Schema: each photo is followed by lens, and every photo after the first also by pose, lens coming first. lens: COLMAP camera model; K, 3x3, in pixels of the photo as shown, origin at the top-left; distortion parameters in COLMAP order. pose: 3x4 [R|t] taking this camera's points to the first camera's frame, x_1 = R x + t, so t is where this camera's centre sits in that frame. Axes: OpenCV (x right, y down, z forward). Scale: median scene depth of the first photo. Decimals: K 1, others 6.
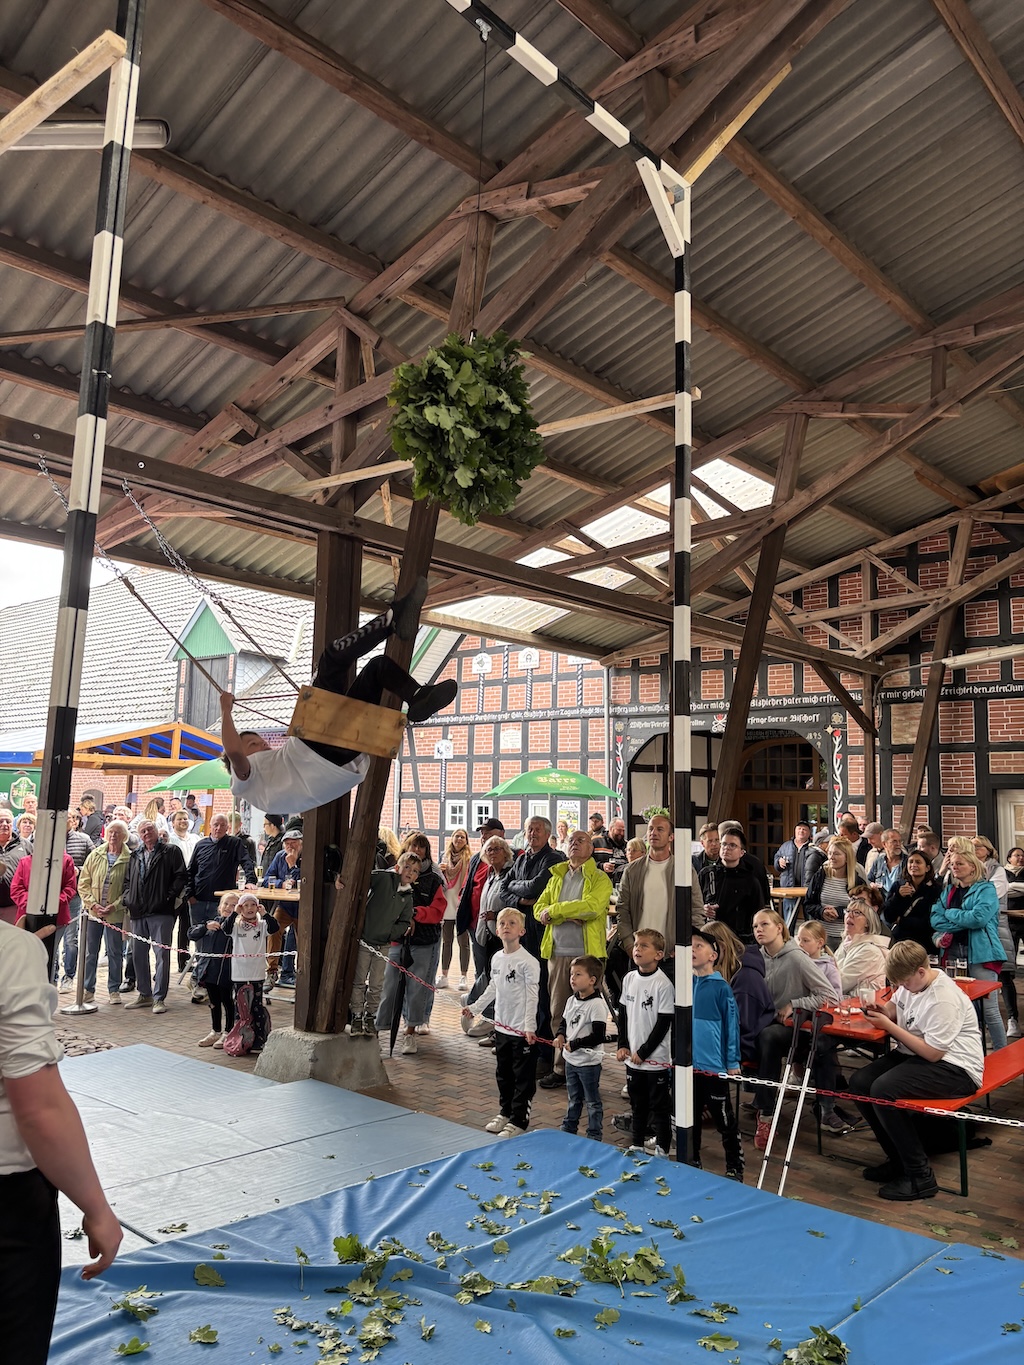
lens RADIAL K [[1033.8, 0, 515.7], [0, 1033.8, 681.5], [0, 0, 1]] dist [0.040927, -0.049659]
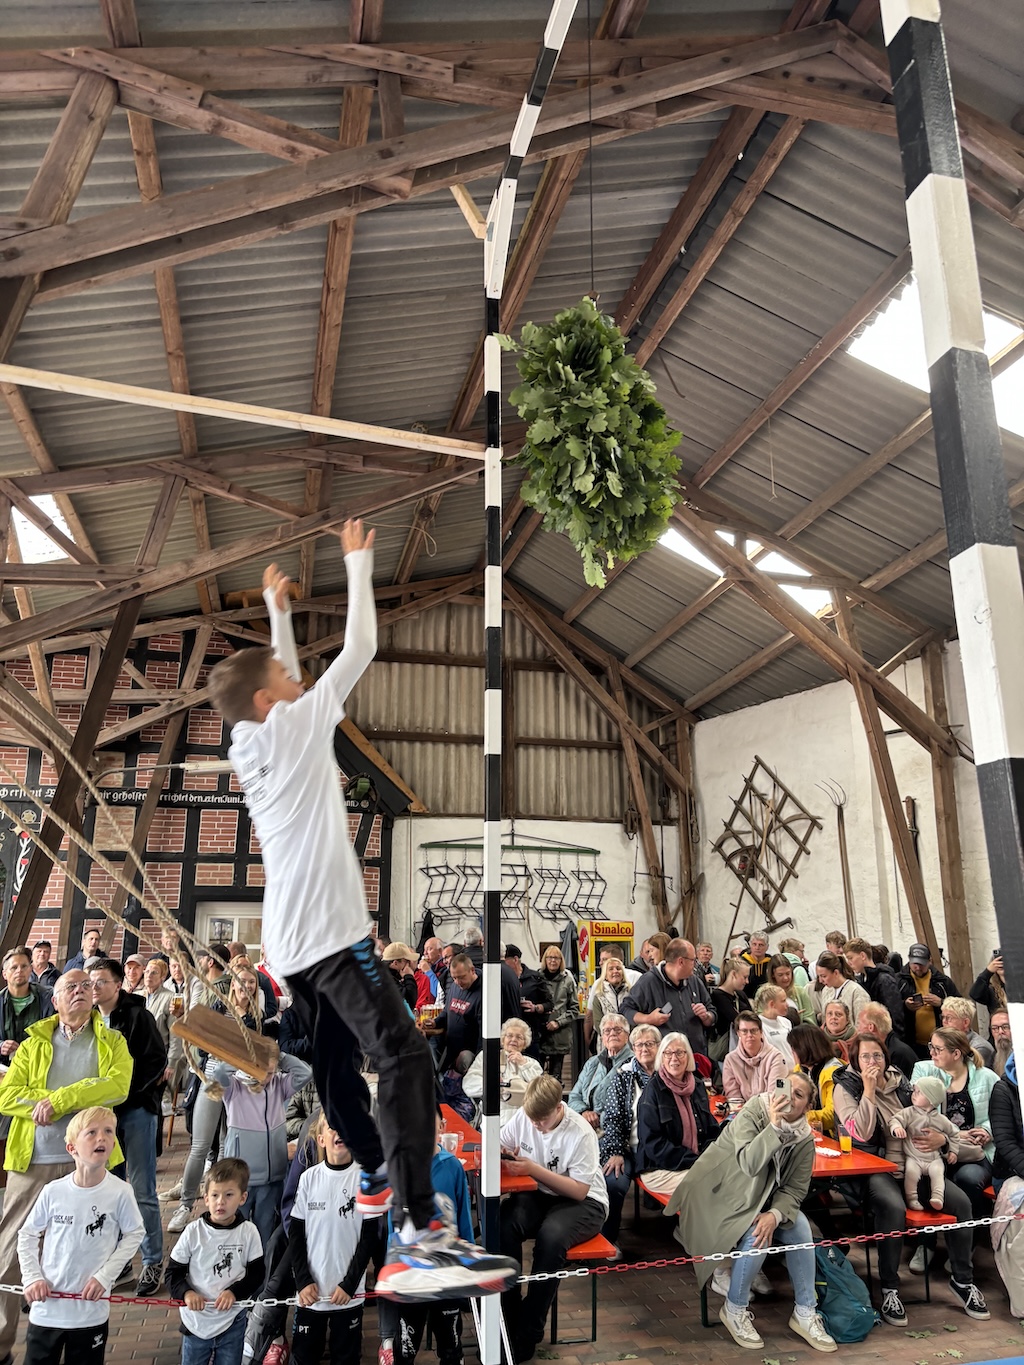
lens RADIAL K [[1033.8, 0, 511.8], [0, 1033.8, 669.5], [0, 0, 1]] dist [0.040927, -0.049659]
pose [[0.568856, 0.182419, 0.801951, -0.192233], [-0.091818, 0.983082, -0.158490, 0.016487], [-0.817295, 0.016524, 0.575982, 0.190593]]
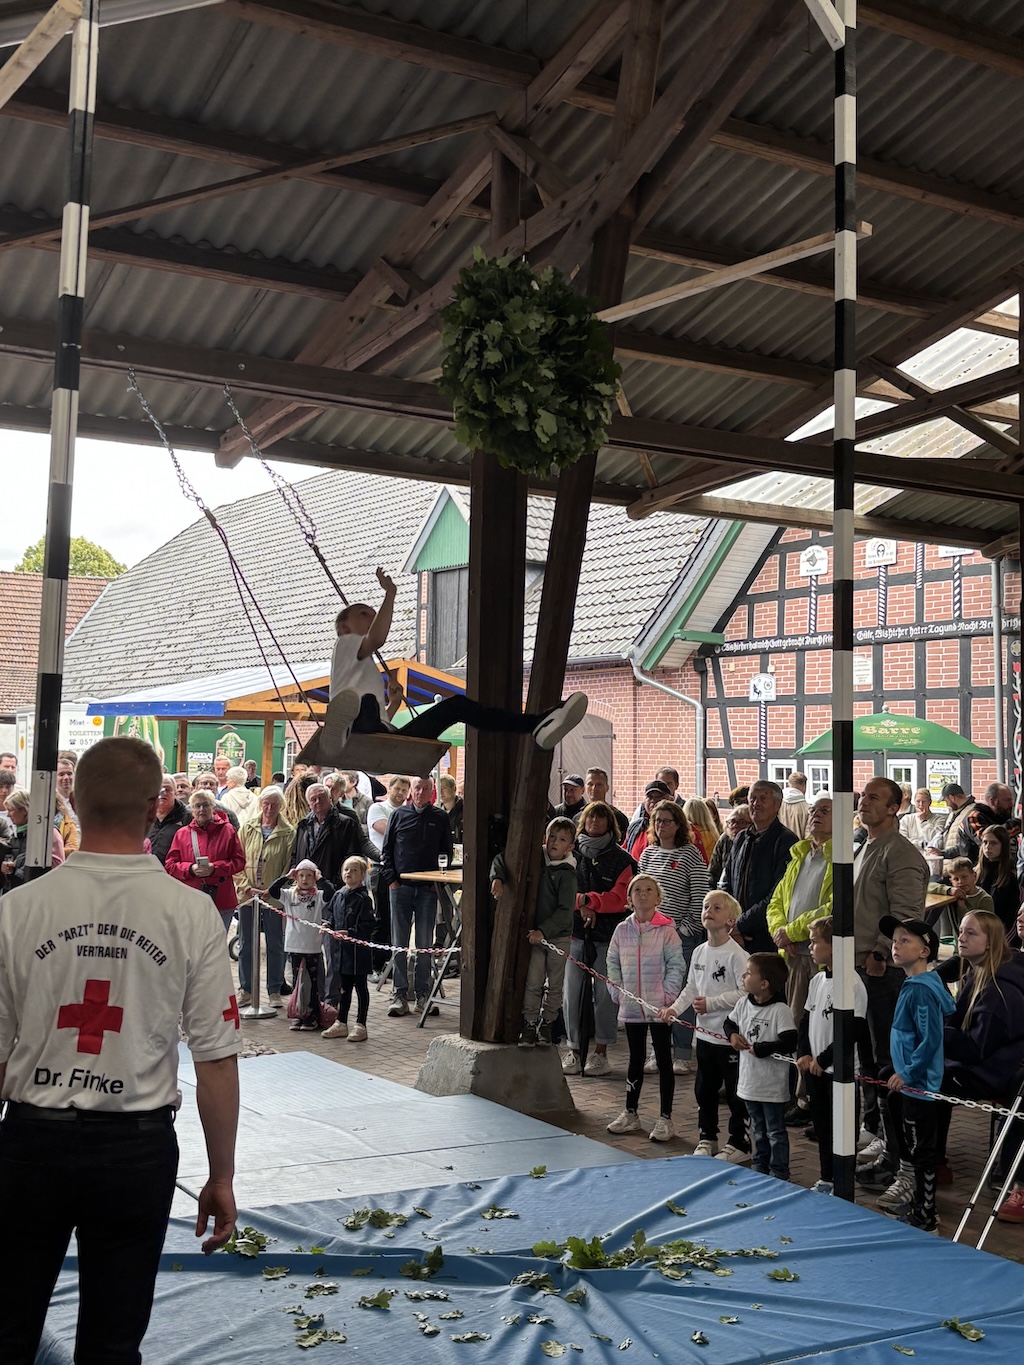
lens RADIAL K [[1566.0, 0, 506.4], [0, 1566.0, 679.0], [0, 0, 1]] dist [0.042462, 0.000000]
pose [[0.957281, -0.022260, -0.288301, 0.097782], [0.040134, 0.997610, 0.056237, -0.008447], [0.286360, -0.065406, 0.955887, -0.082991]]
